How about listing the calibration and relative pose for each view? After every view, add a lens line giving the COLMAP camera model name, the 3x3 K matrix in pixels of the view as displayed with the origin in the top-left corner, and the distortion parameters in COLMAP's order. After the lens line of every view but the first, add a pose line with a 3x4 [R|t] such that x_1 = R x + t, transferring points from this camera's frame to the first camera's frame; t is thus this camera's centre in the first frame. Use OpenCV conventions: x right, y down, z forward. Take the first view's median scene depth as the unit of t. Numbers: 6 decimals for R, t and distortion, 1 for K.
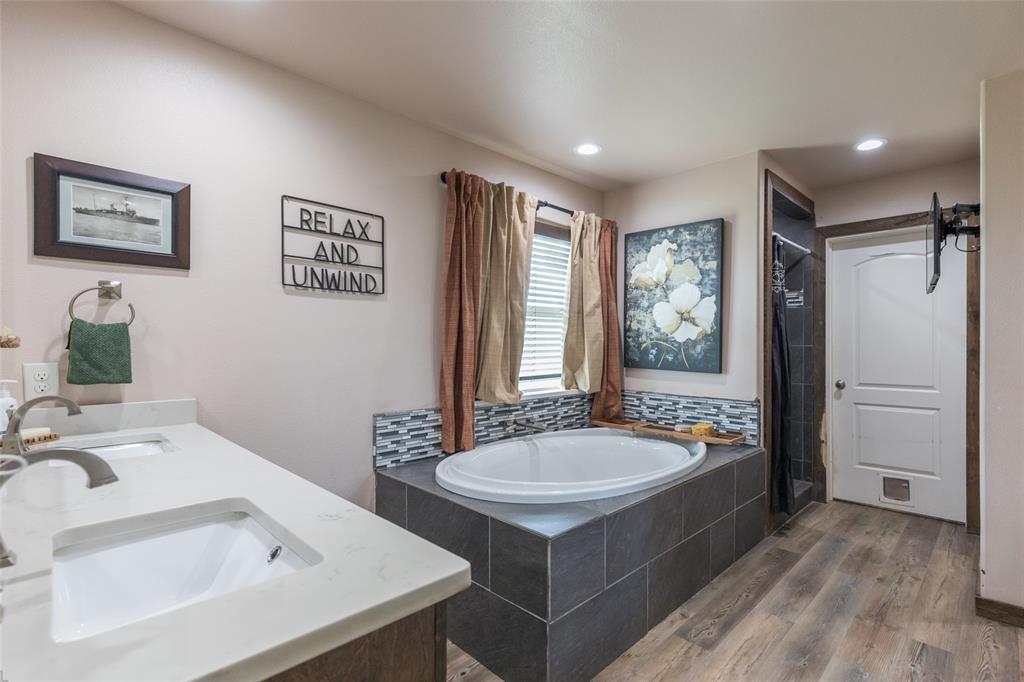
lens RADIAL K [[491.7, 0, 514.8], [0, 491.7, 344.3], [0, 0, 1]] dist [0.010094, 0.000789]
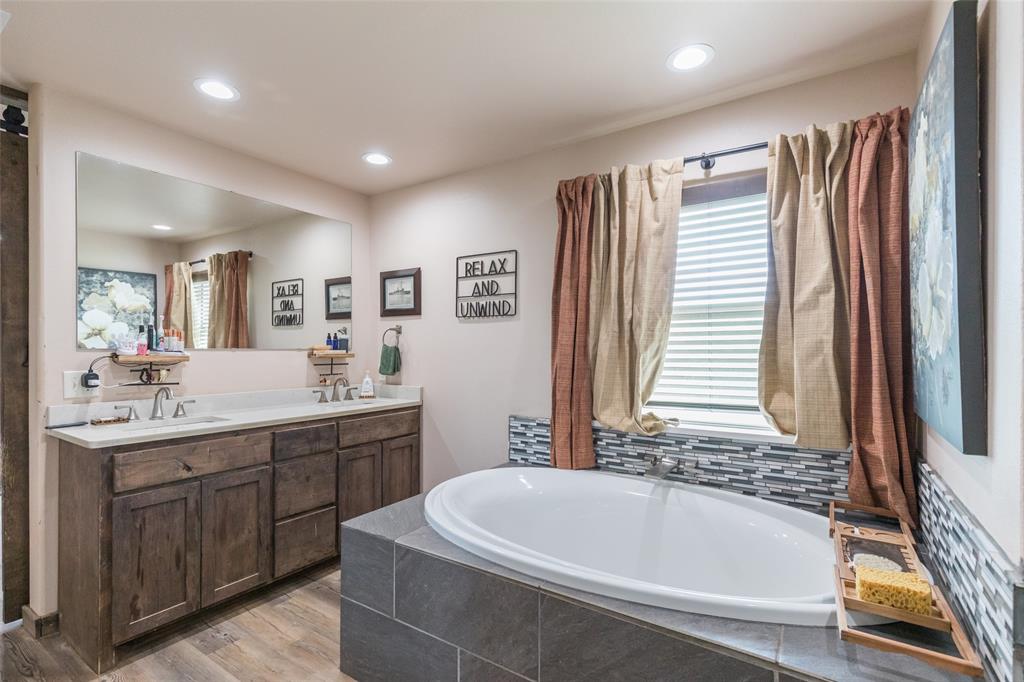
lens RADIAL K [[463.6, 0, 516.8], [0, 463.6, 345.0], [0, 0, 1]] dist [0.008172, 0.000884]
pose [[0.203031, -0.012313, -0.979095, 0.848479], [0.000517, 0.999922, -0.012468, -0.015414], [0.979172, 0.002025, 0.203021, 0.796957]]
